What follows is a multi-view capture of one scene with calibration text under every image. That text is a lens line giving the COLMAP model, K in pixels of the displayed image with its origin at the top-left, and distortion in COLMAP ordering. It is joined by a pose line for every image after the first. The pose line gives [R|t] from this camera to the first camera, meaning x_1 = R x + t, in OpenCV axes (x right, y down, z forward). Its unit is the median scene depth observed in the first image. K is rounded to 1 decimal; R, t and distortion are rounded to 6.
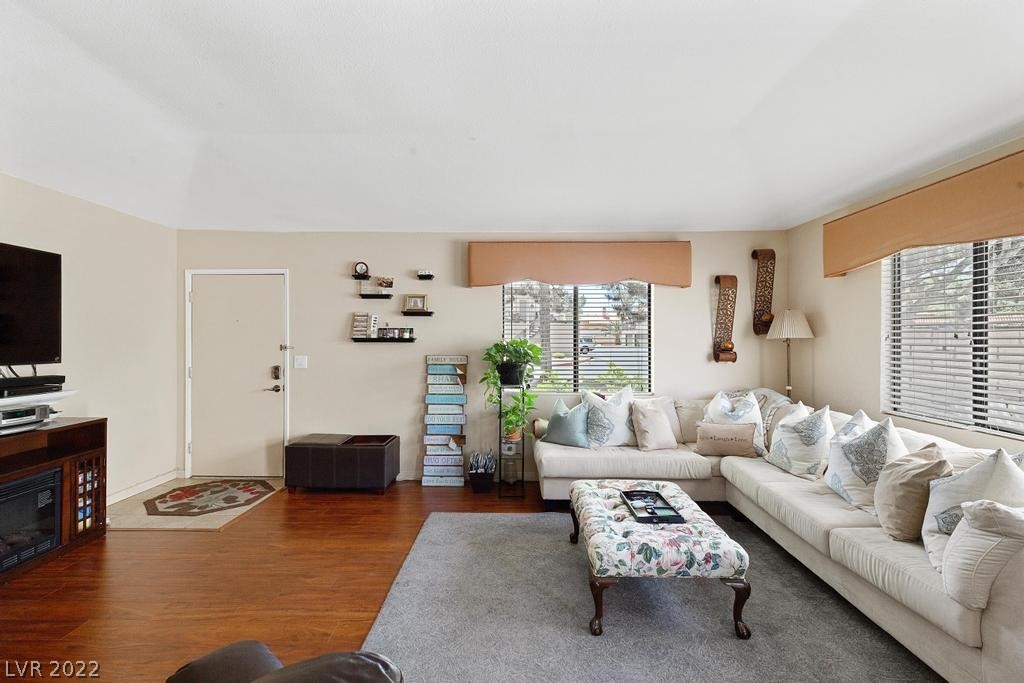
lens RADIAL K [[456.1, 0, 507.2], [0, 456.1, 335.2], [0, 0, 1]] dist [-0.000548, 0.000561]
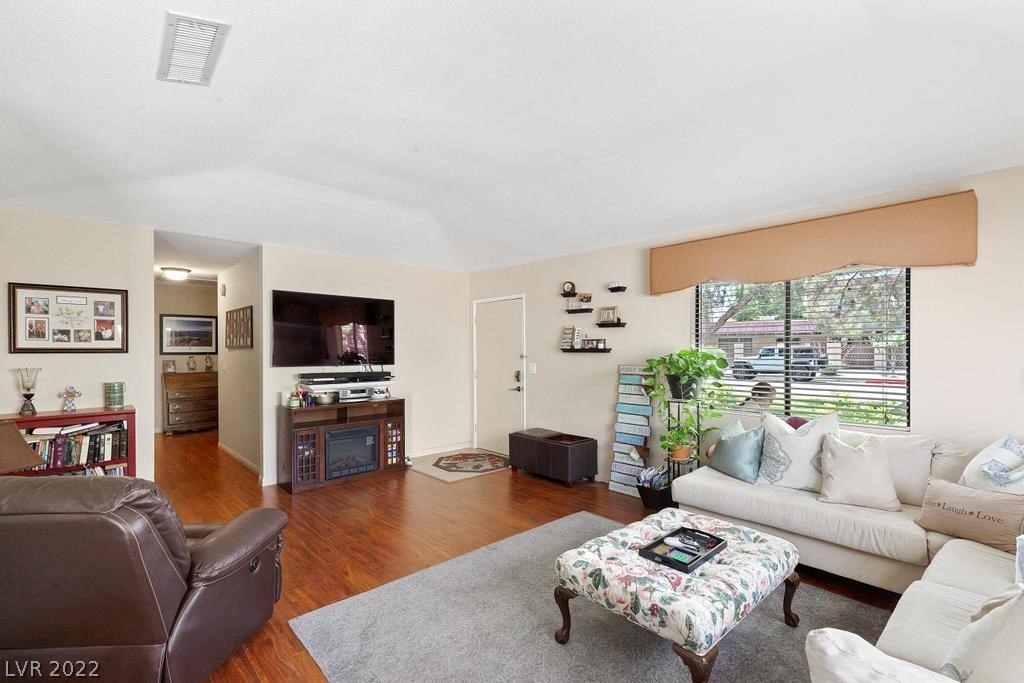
lens RADIAL K [[456.1, 0, 502.0], [0, 456.1, 349.0], [0, 0, 1]] dist [-0.000548, 0.000561]
pose [[0.686847, -0.003960, -0.726792, 0.458502], [0.010589, 0.999934, 0.004558, 0.000131], [0.726725, -0.010827, 0.686843, 0.119005]]
